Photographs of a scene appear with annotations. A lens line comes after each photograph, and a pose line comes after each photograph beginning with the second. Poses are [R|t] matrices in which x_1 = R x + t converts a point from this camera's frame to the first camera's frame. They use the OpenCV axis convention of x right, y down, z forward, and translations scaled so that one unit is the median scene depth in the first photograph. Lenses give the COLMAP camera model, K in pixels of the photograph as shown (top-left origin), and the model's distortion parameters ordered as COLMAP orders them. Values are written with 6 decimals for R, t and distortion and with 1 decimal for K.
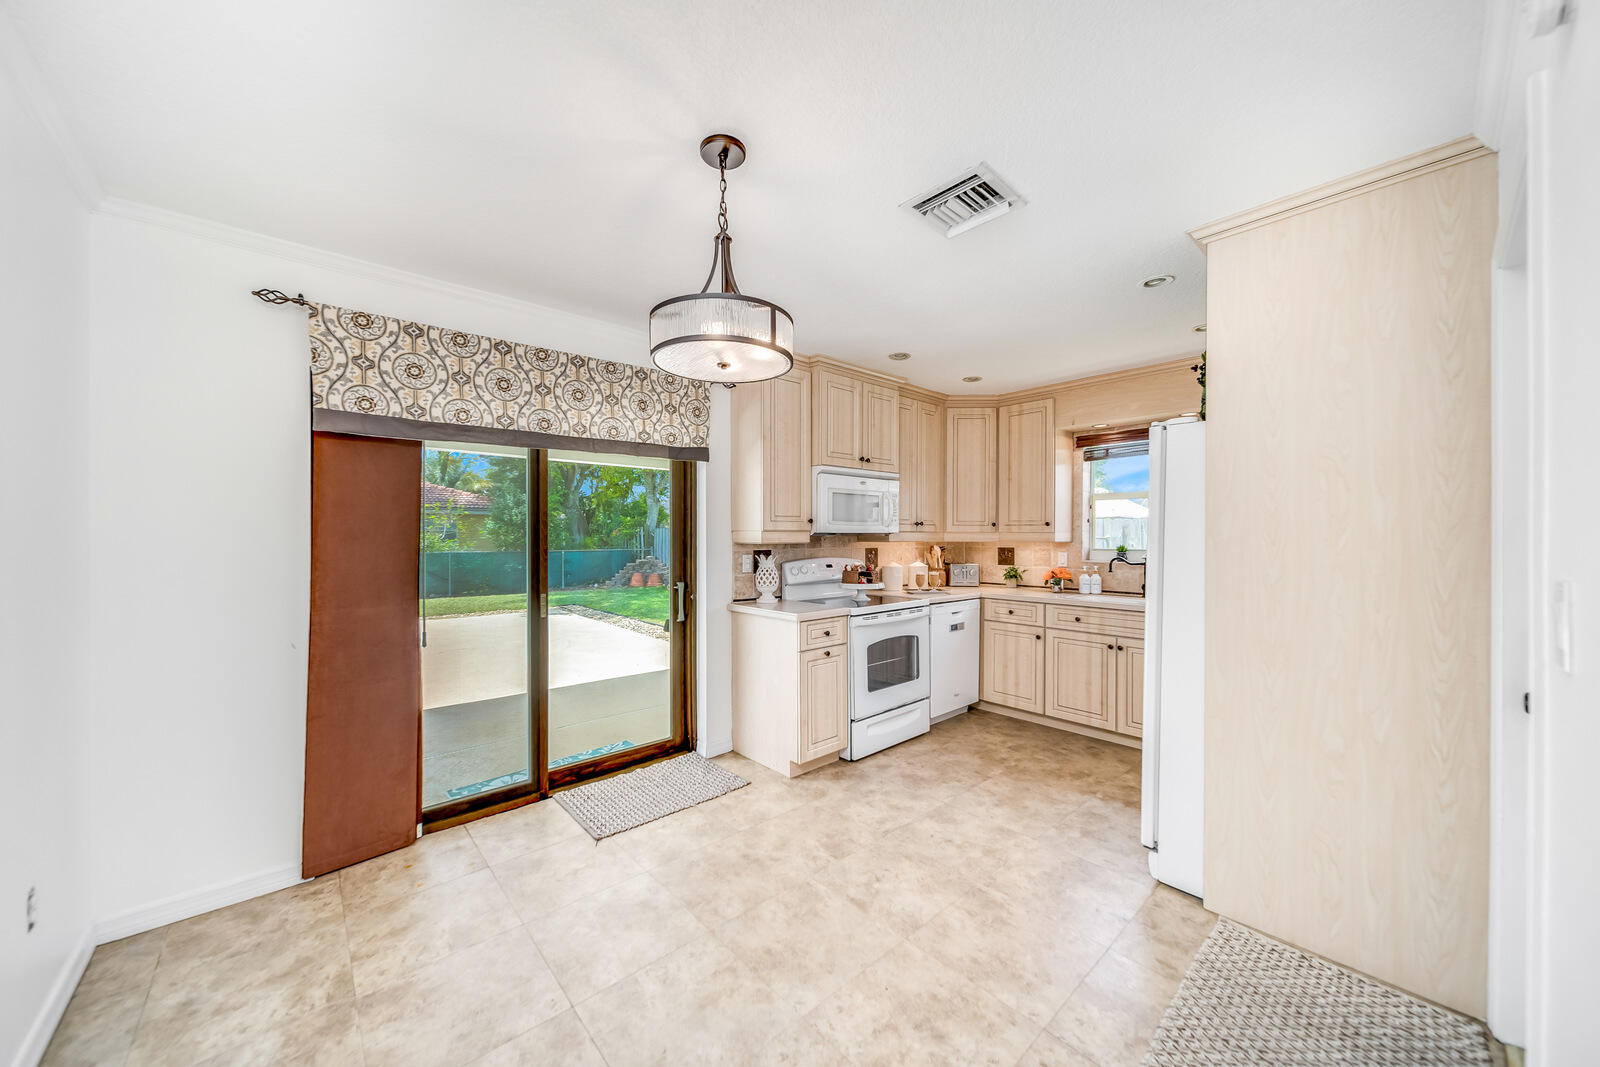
lens RADIAL K [[567.2, 0, 797.4], [0, 567.2, 537.0], [0, 0, 1]] dist [-0.001691, -0.000184]
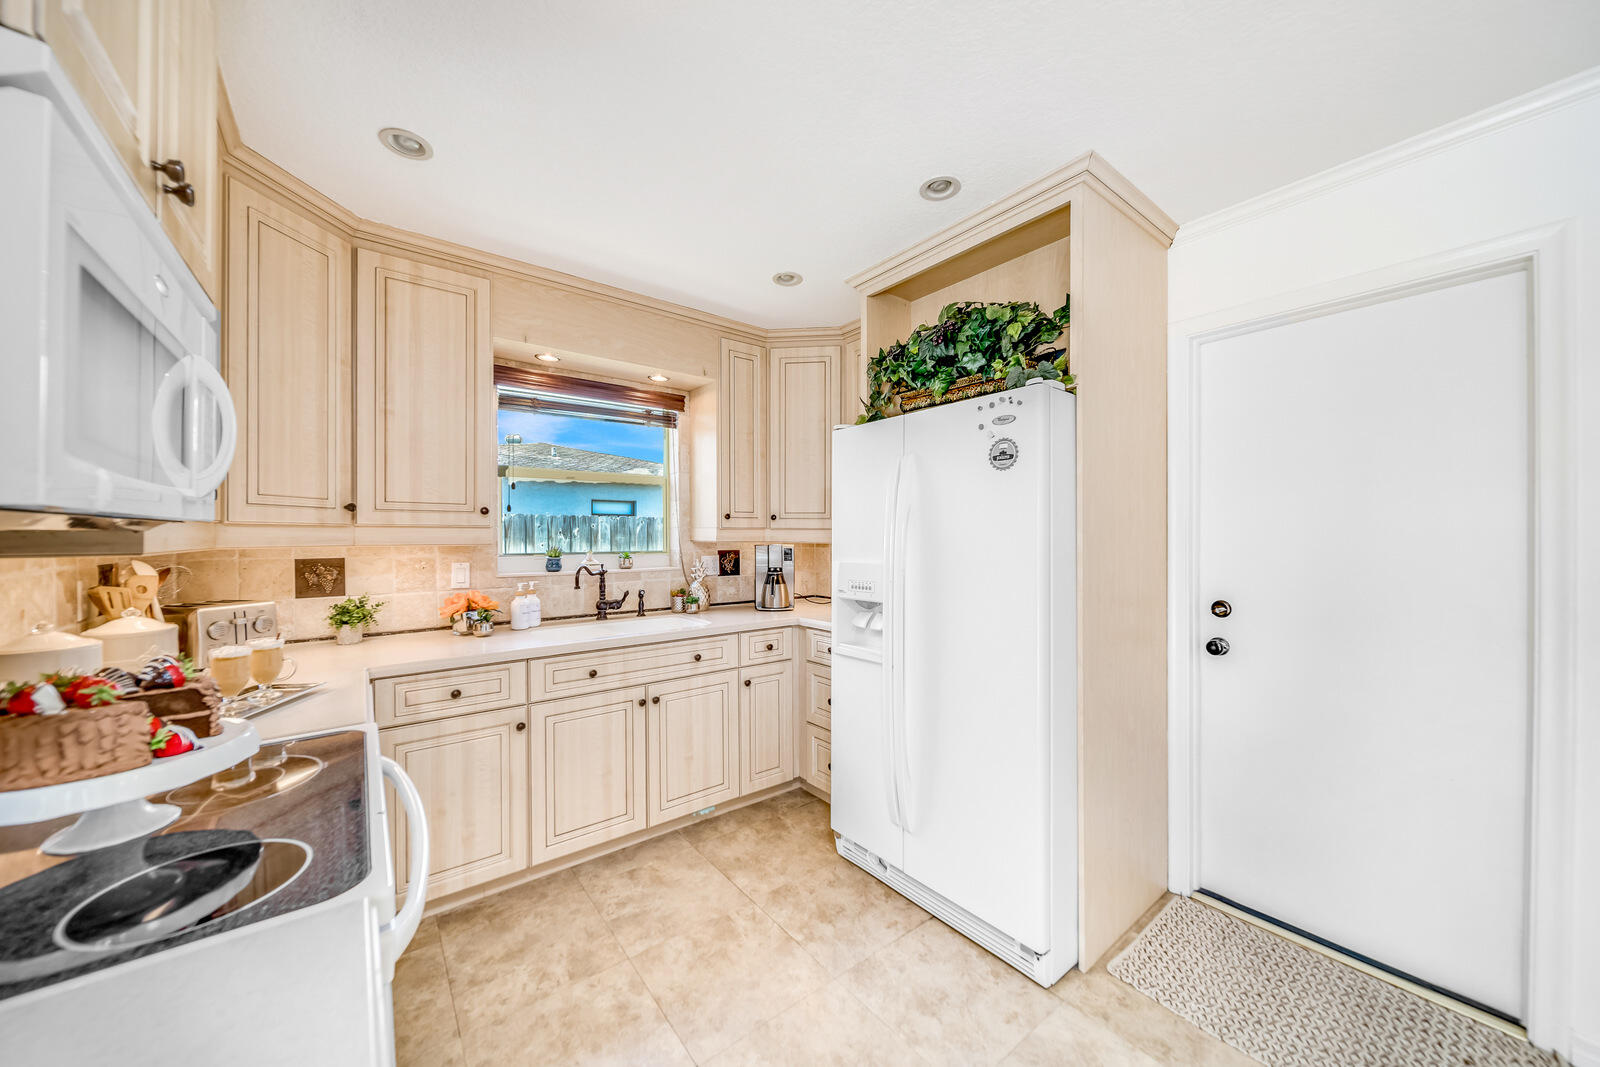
lens RADIAL K [[567.2, 0, 797.4], [0, 567.2, 537.0], [0, 0, 1]] dist [-0.001691, -0.000184]
pose [[0.070949, -0.006365, 0.997460, -0.078833], [0.004343, 0.999972, 0.006072, -0.000227], [-0.997471, 0.003901, 0.070974, 0.719210]]
